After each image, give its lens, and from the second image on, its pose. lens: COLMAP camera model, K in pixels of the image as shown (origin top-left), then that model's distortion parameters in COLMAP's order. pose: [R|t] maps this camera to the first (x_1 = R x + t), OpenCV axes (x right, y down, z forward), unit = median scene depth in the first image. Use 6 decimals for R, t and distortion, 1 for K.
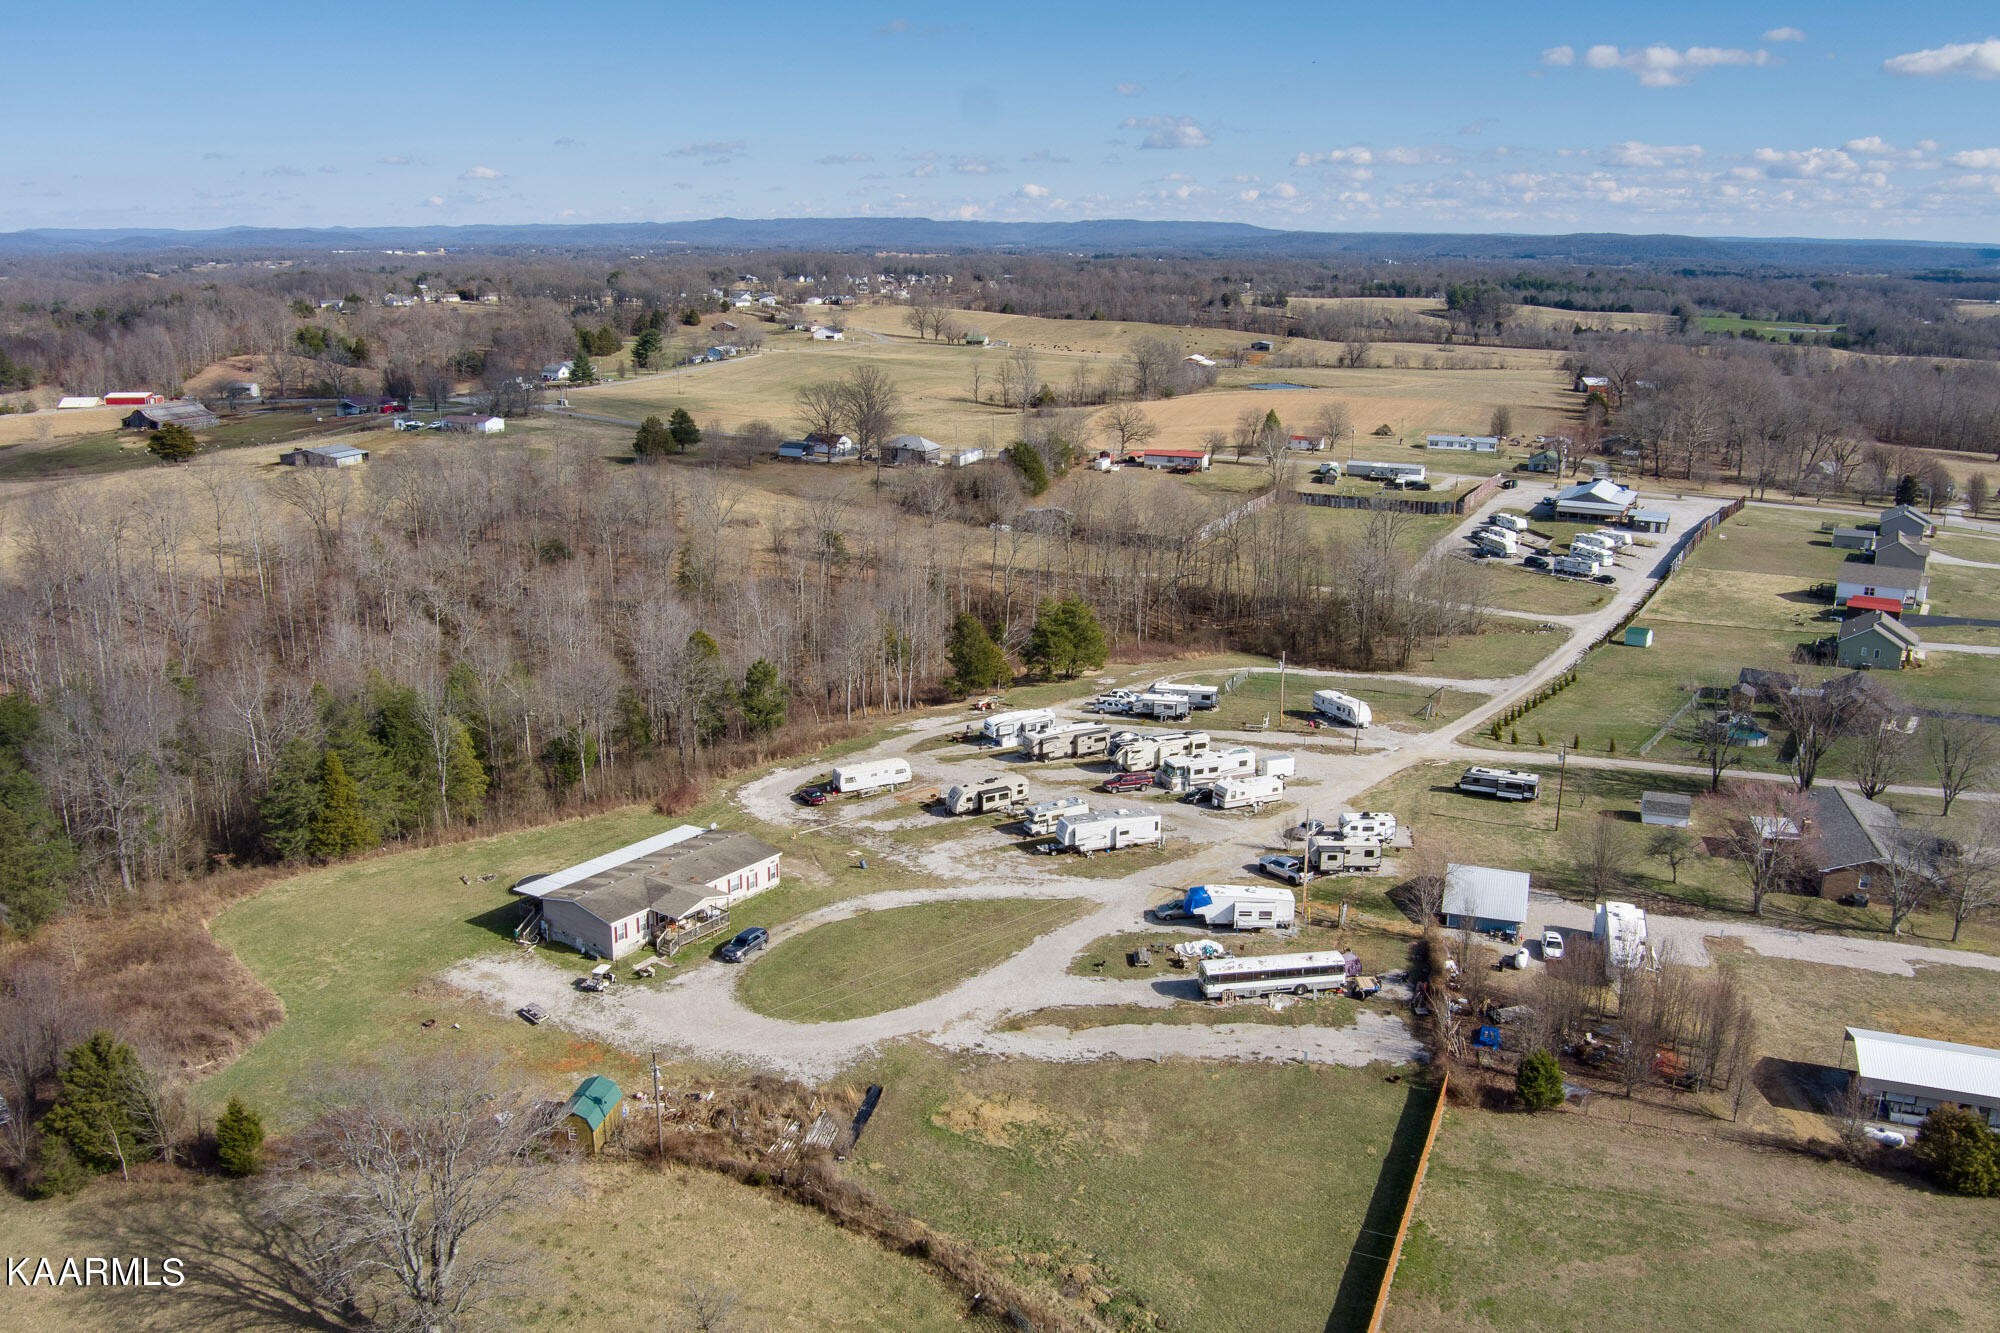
lens RADIAL K [[1616.3, 0, 1000.0], [0, 1616.3, 666.5], [0, 0, 1]] dist [-0.063667, -0.004058]
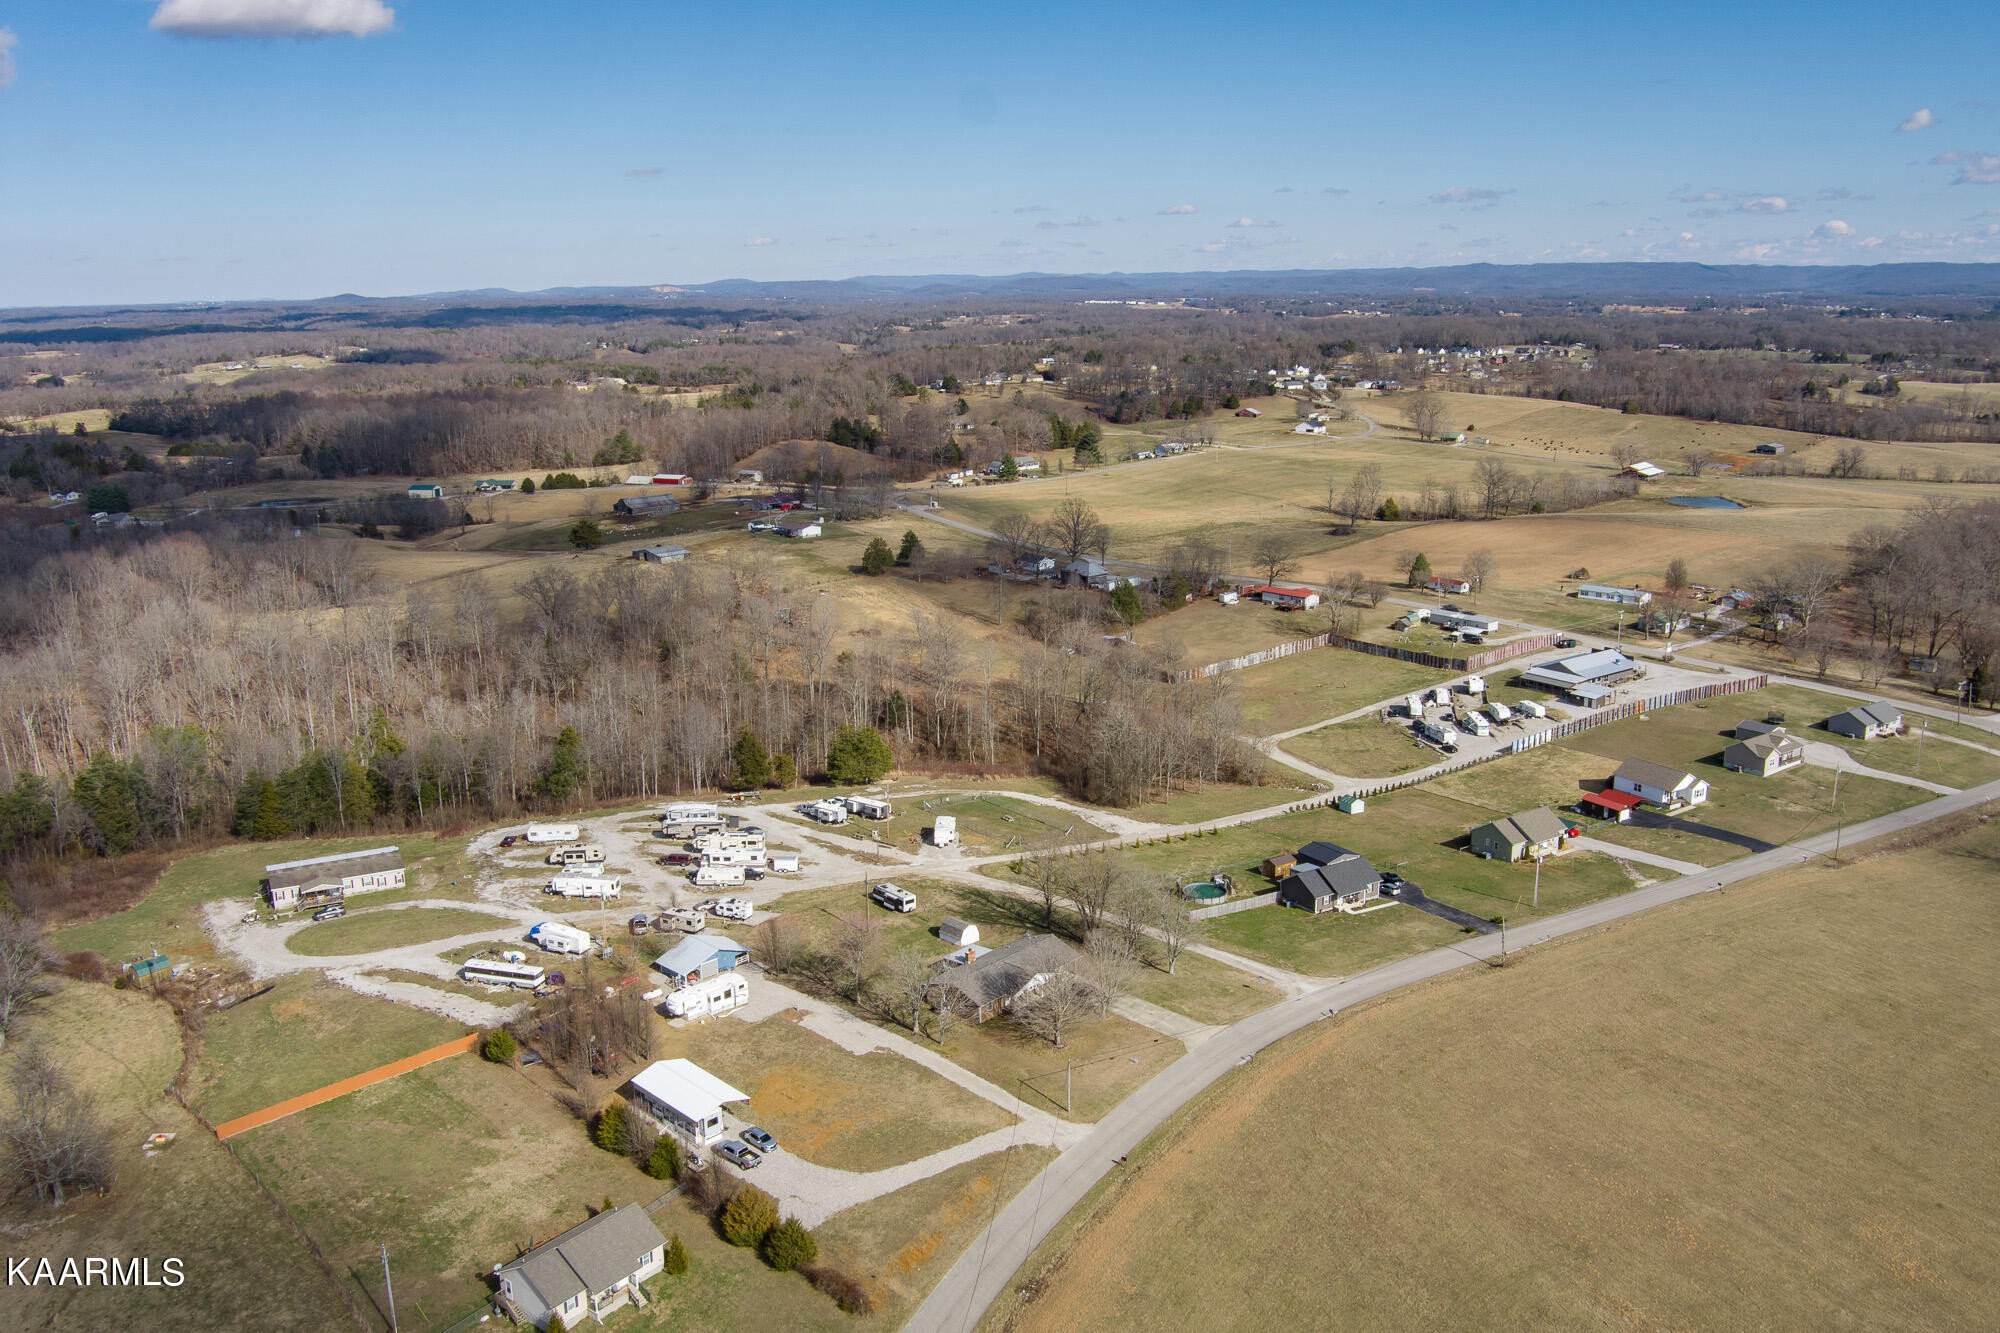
lens RADIAL K [[1616.3, 0, 1000.0], [0, 1616.3, 666.5], [0, 0, 1]] dist [-0.063667, -0.004058]
pose [[0.898469, 0.084315, -0.430865, 1.273995], [-0.095449, 0.995425, -0.004243, -0.170187], [0.428536, 0.044938, 0.902407, -0.323979]]
